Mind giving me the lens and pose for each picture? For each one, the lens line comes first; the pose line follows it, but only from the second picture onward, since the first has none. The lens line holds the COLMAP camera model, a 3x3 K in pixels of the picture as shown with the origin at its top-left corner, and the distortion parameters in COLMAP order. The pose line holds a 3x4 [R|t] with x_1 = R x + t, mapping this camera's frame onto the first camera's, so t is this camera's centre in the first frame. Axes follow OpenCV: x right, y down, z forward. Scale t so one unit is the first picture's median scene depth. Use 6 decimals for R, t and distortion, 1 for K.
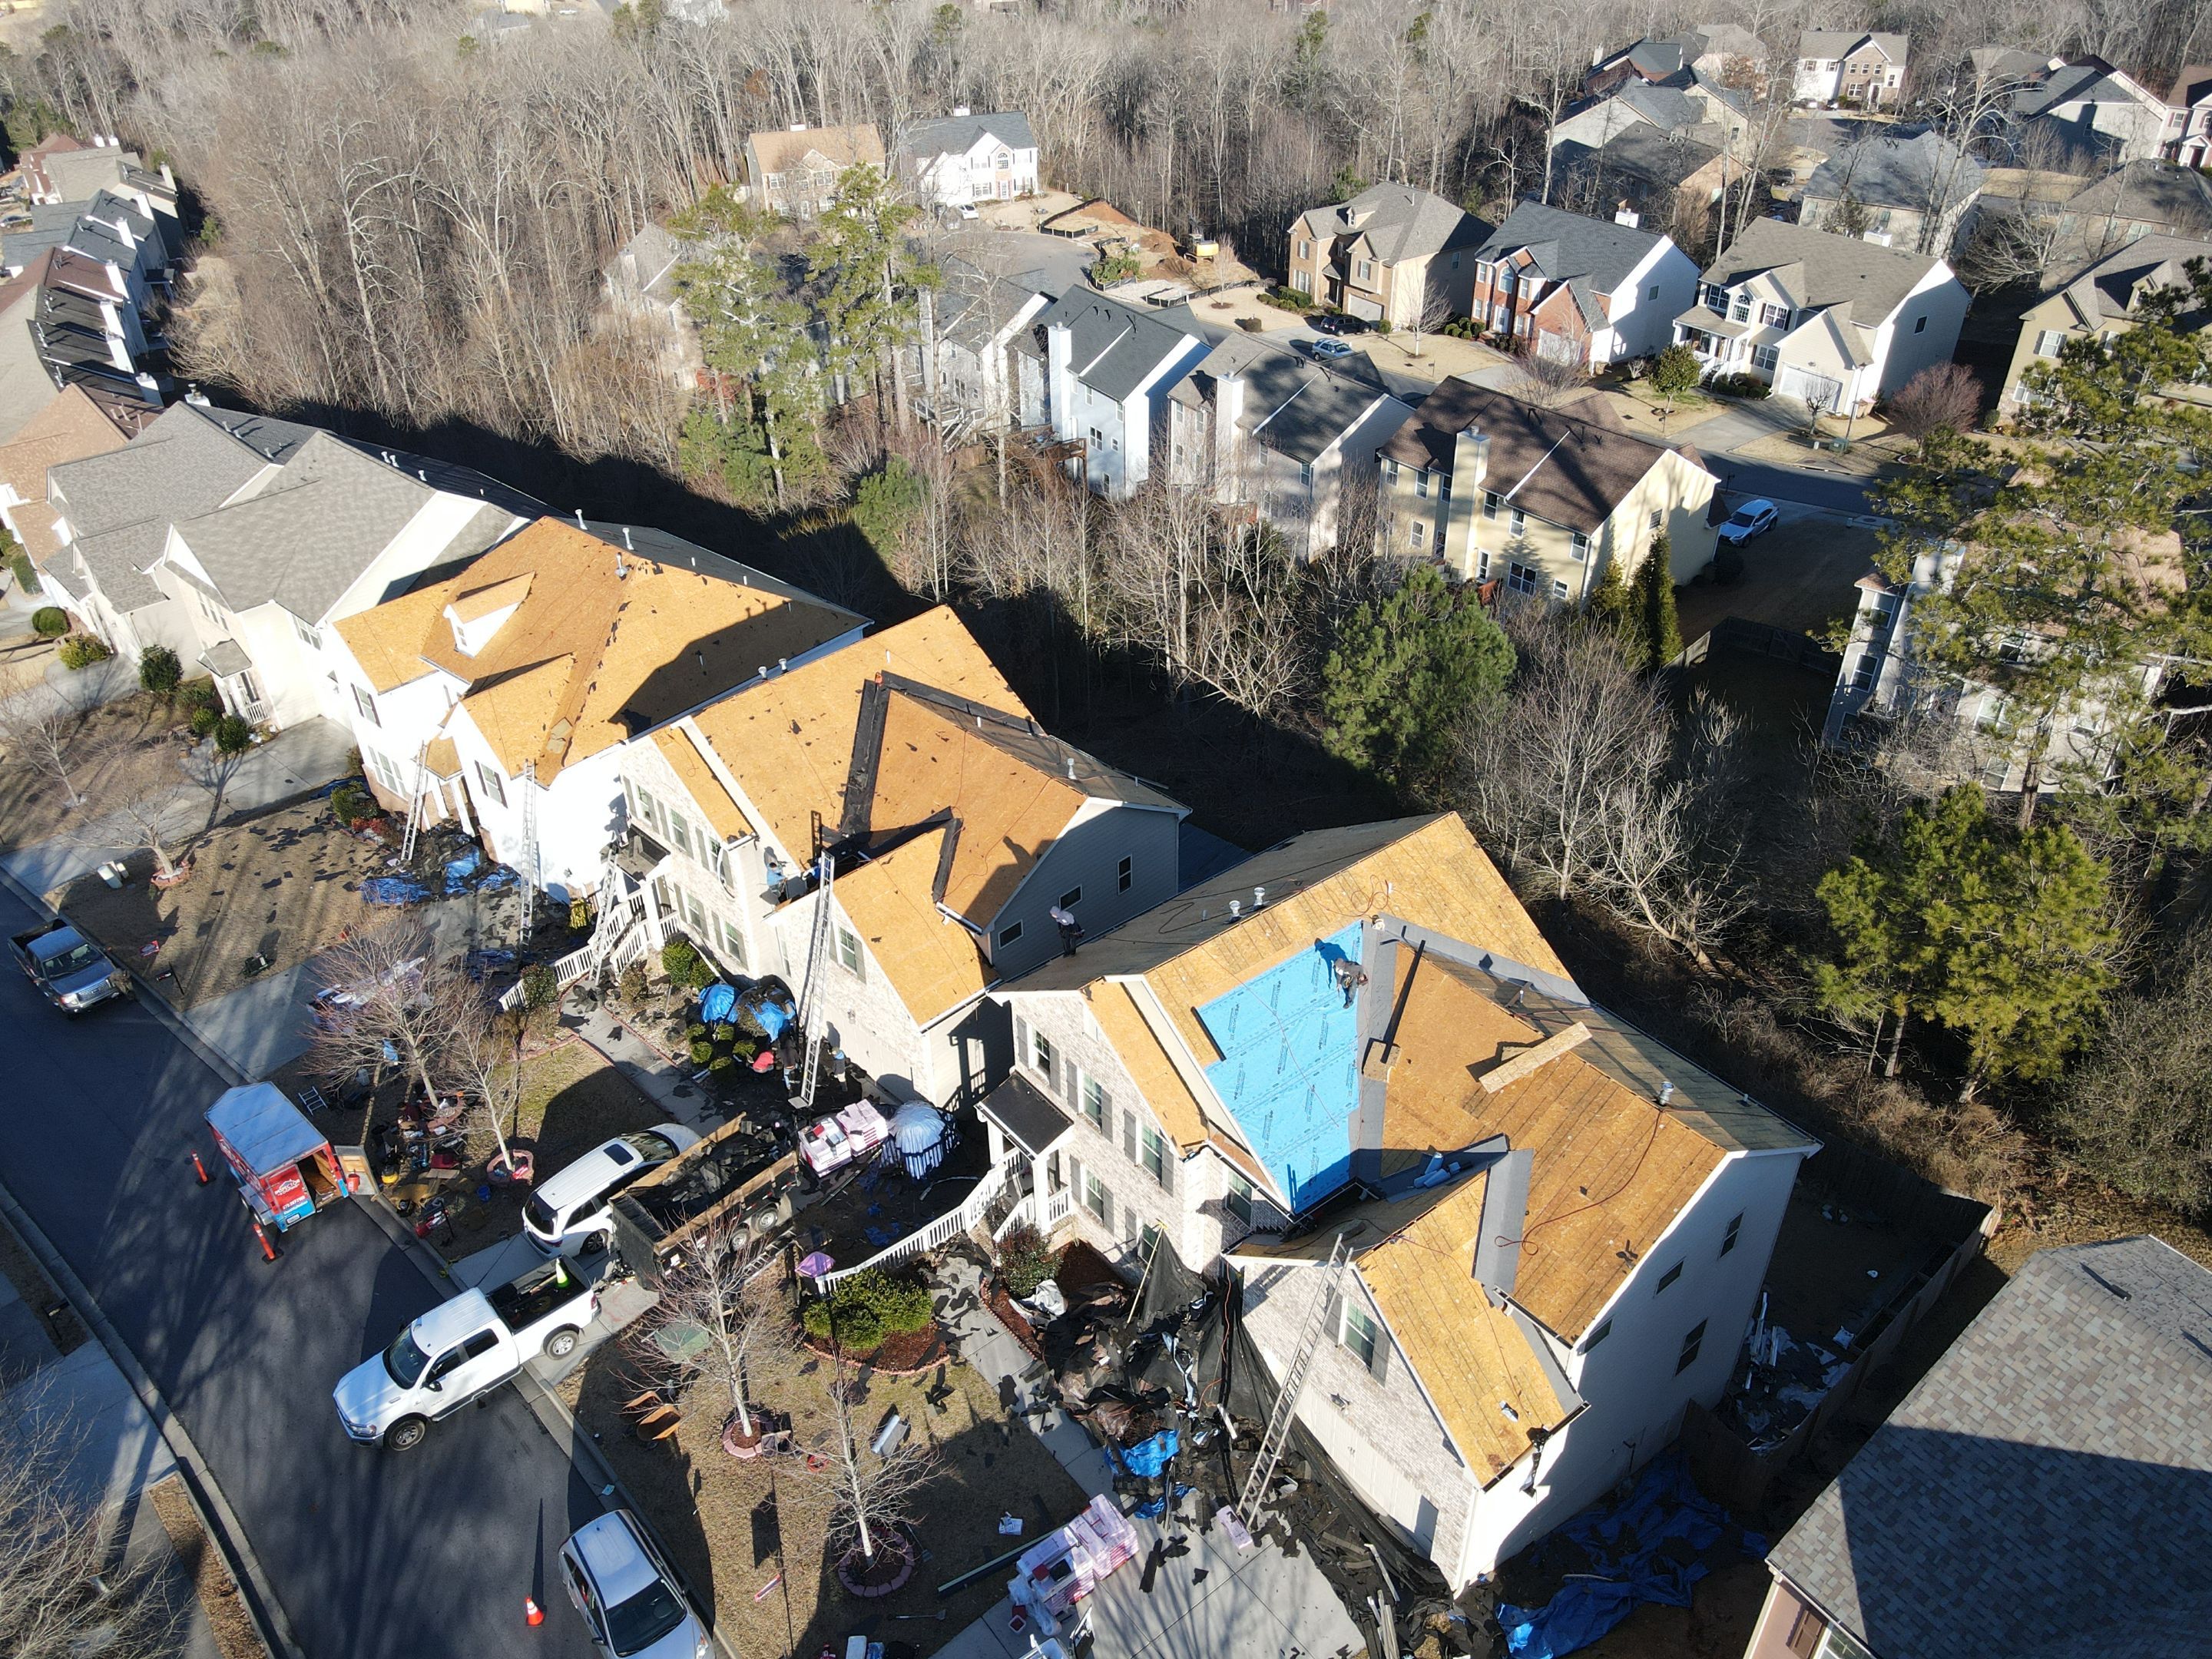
lens RADIAL K [[1625.3, 0, 1092.4], [0, 1625.3, 830.6], [0, 0, 1]] dist [0.019430, 0.001584]
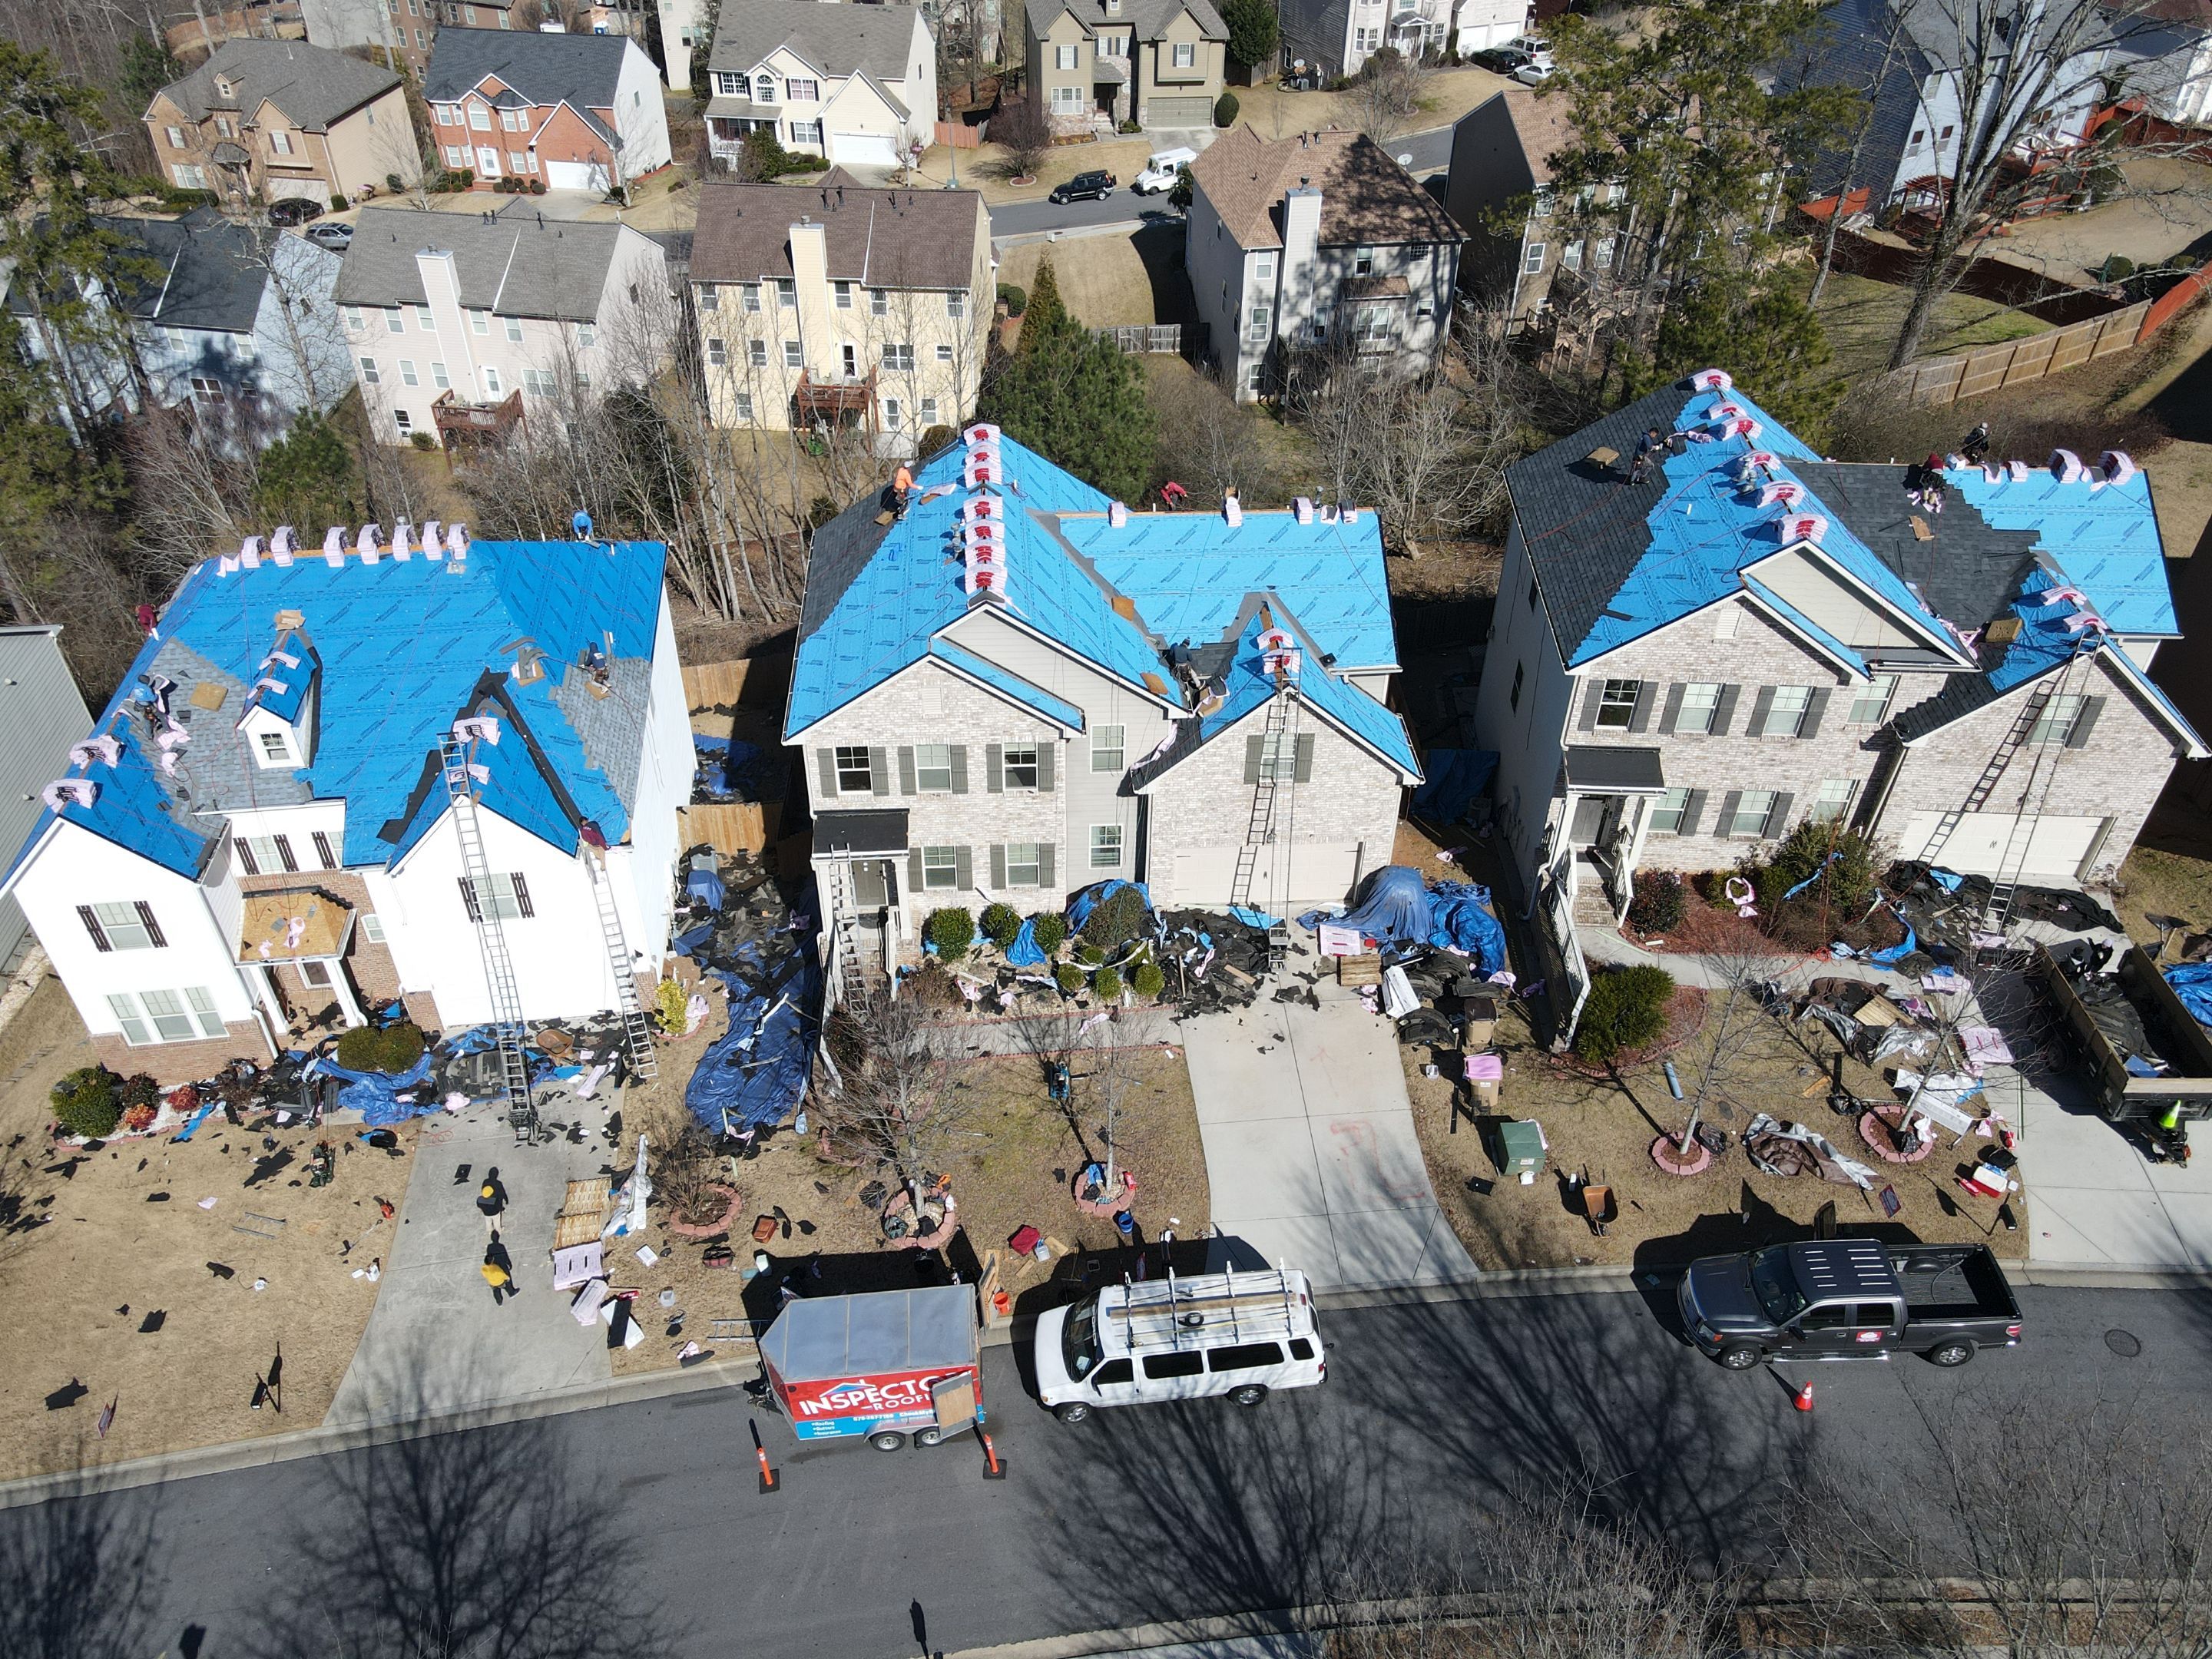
lens RADIAL K [[1625.3, 0, 1102.0], [0, 1625.3, 839.4], [0, 0, 1]] dist [0.019430, 0.001584]
pose [[0.658519, -0.454256, 0.600003, -0.342860], [0.409210, 0.885248, 0.221093, -0.055583], [-0.631585, 0.099933, 0.768839, 0.164447]]
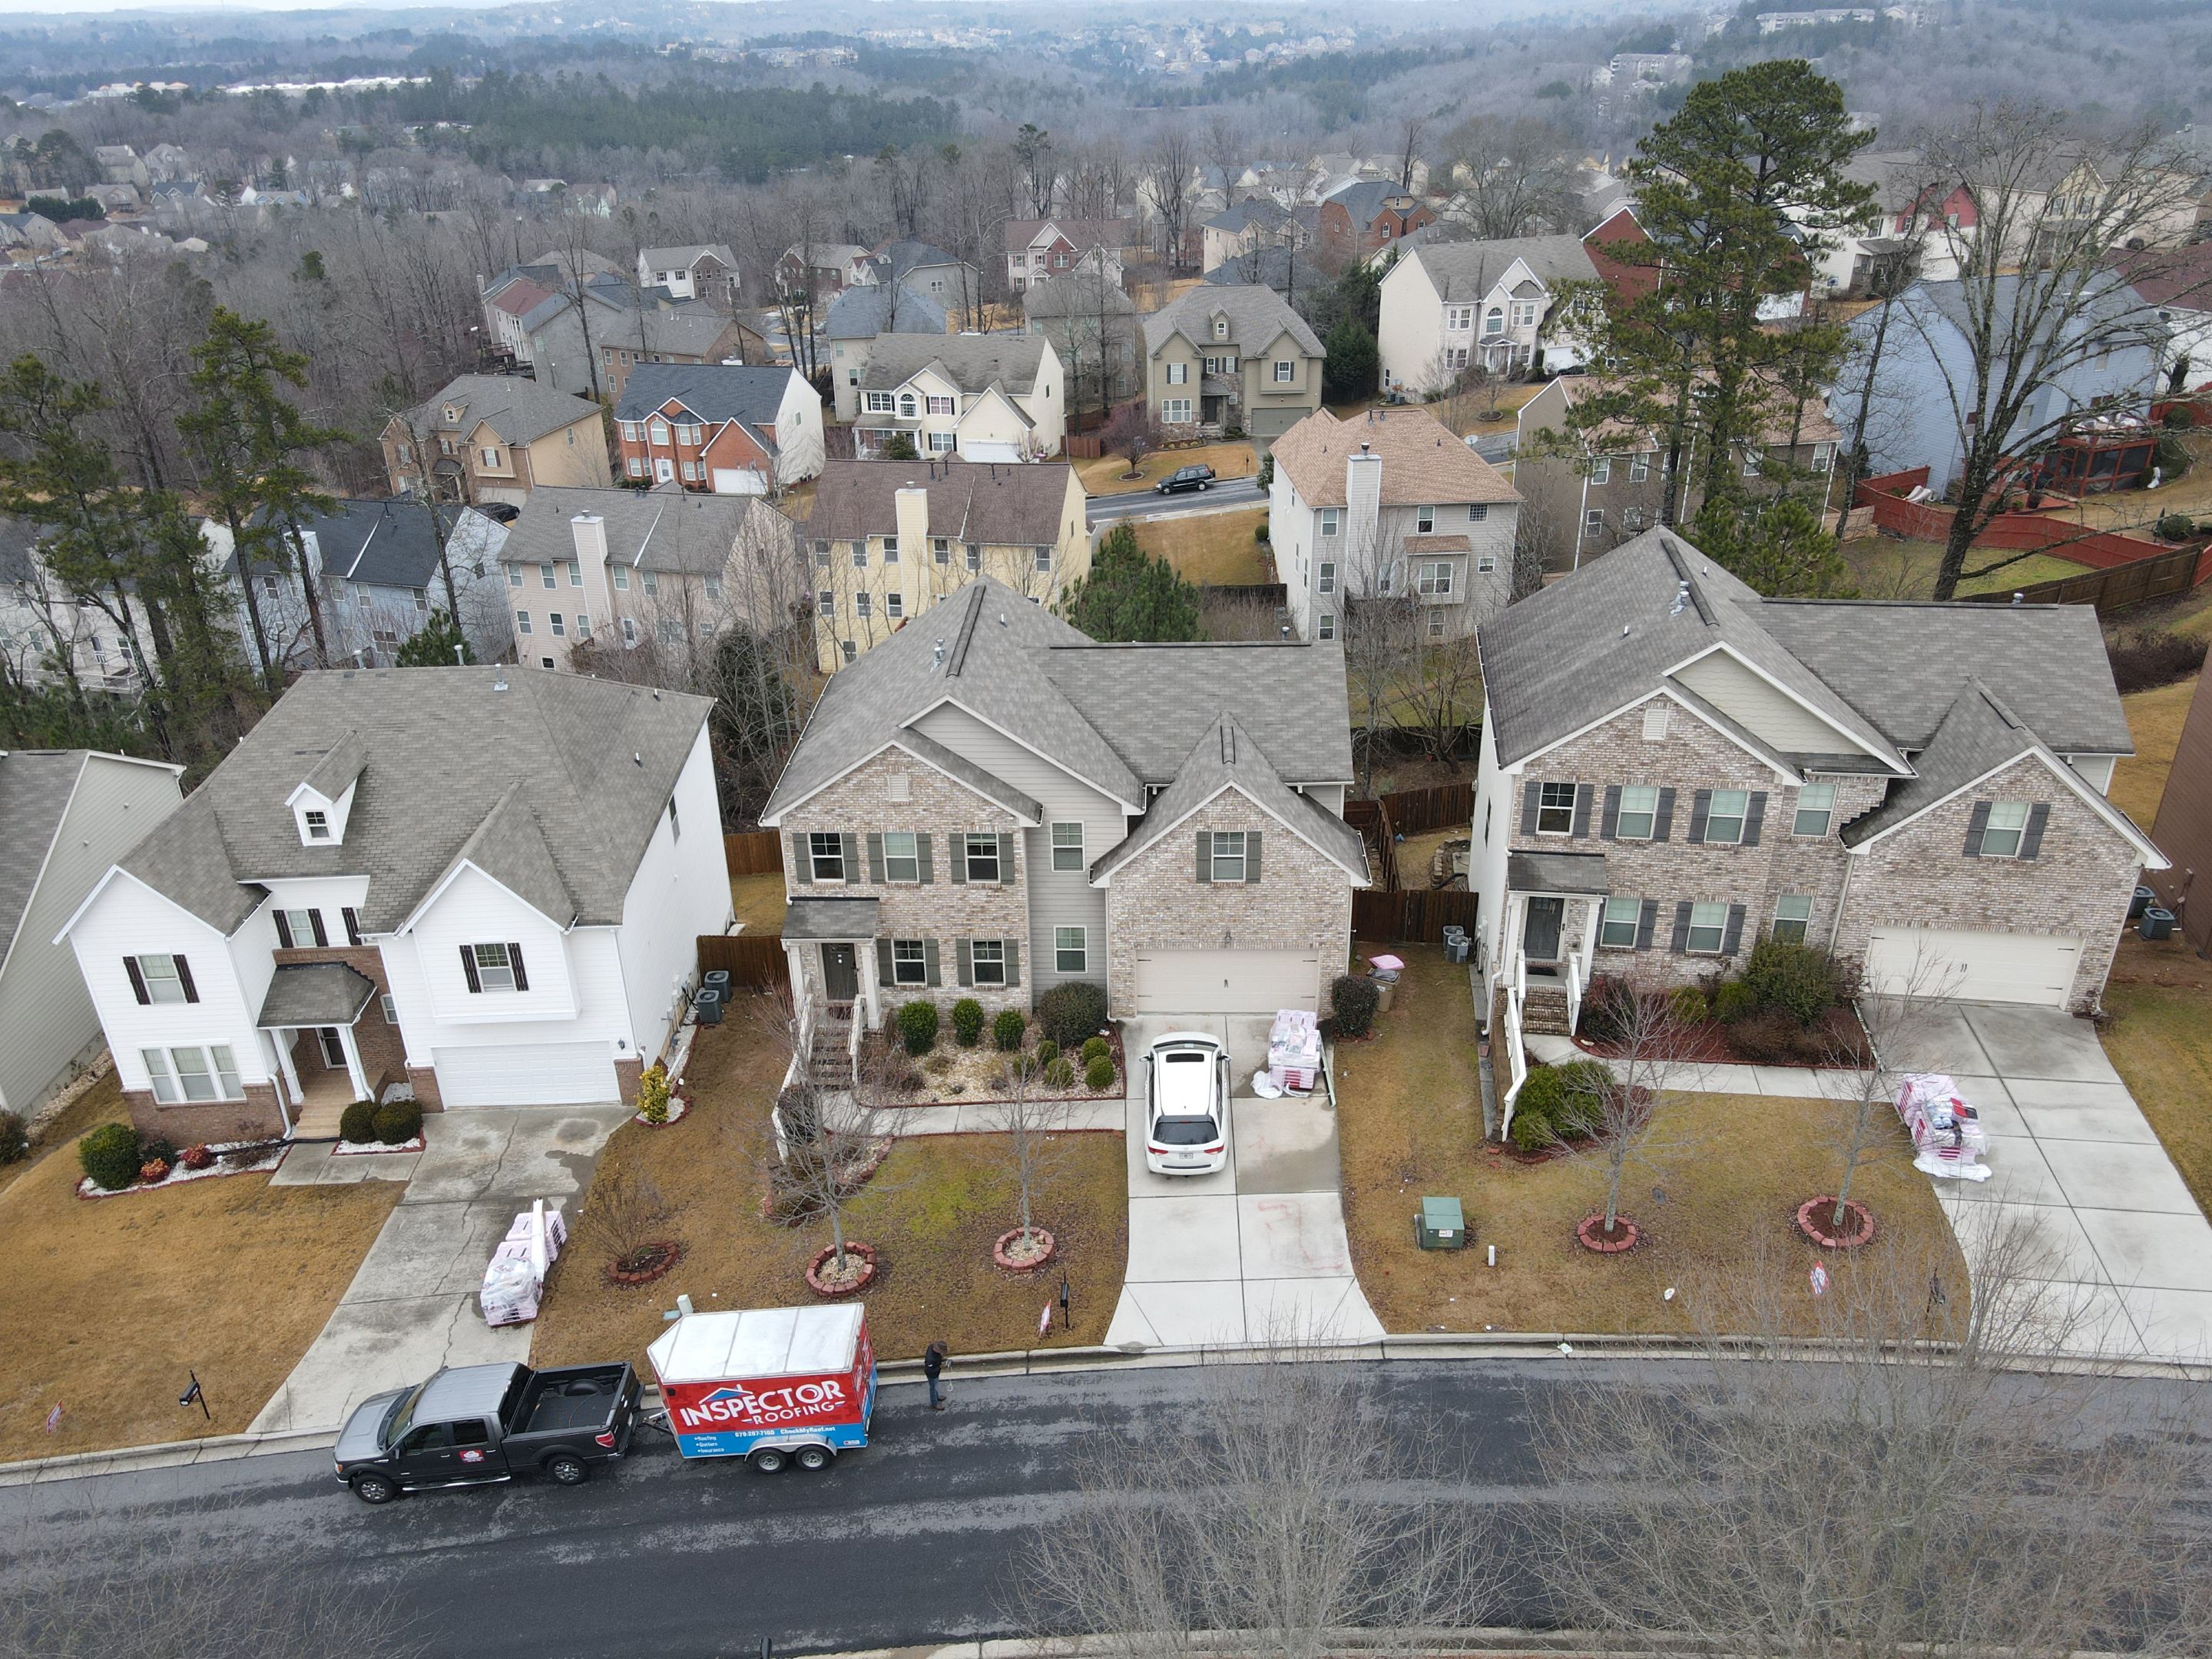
lens RADIAL K [[1625.3, 0, 1095.6], [0, 1625.3, 833.9], [0, 0, 1]] dist [0.019430, 0.001584]
pose [[0.732327, -0.305974, 0.608339, -0.341571], [0.392590, 0.919659, -0.010048, 0.018603], [-0.556390, 0.246186, 0.793613, 0.129539]]
